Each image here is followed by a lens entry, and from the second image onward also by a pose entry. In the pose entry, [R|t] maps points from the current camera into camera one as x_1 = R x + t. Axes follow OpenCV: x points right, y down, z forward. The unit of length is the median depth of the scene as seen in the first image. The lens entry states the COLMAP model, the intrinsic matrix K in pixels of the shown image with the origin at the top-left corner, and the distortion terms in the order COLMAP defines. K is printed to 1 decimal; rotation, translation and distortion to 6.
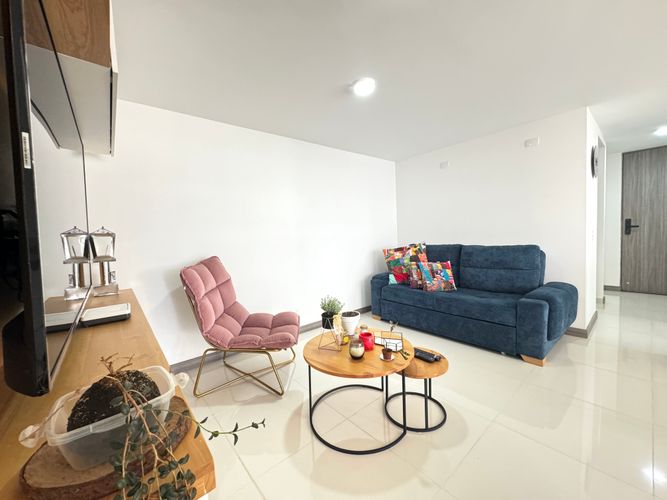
lens RADIAL K [[266.0, 0, 337.3], [0, 266.0, 250.2], [0, 0, 1]] dist [-0.000861, -0.000084]
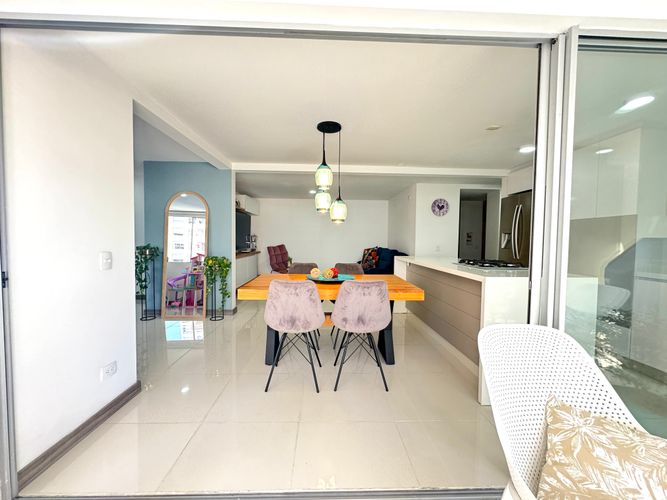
lens RADIAL K [[266.0, 0, 332.9], [0, 266.0, 249.7], [0, 0, 1]] dist [-0.000861, -0.000084]
pose [[0.780240, 0.077684, -0.620638, 1.415308], [-0.084066, 0.996279, 0.019018, -0.017504], [0.619806, 0.037336, 0.783867, -0.781284]]
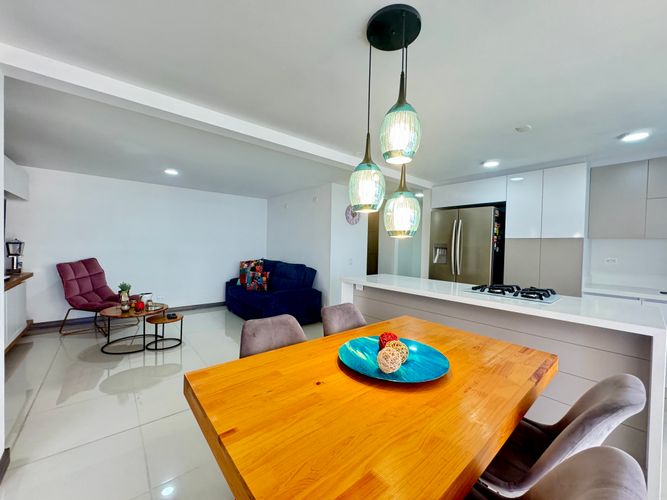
lens RADIAL K [[266.0, 0, 333.7], [0, 266.0, 249.9], [0, 0, 1]] dist [-0.000861, -0.000084]
pose [[0.997752, 0.066793, -0.005403, 0.803833], [-0.066958, 0.996927, -0.040671, -0.046696], [0.002670, 0.040941, 0.999158, -0.519002]]
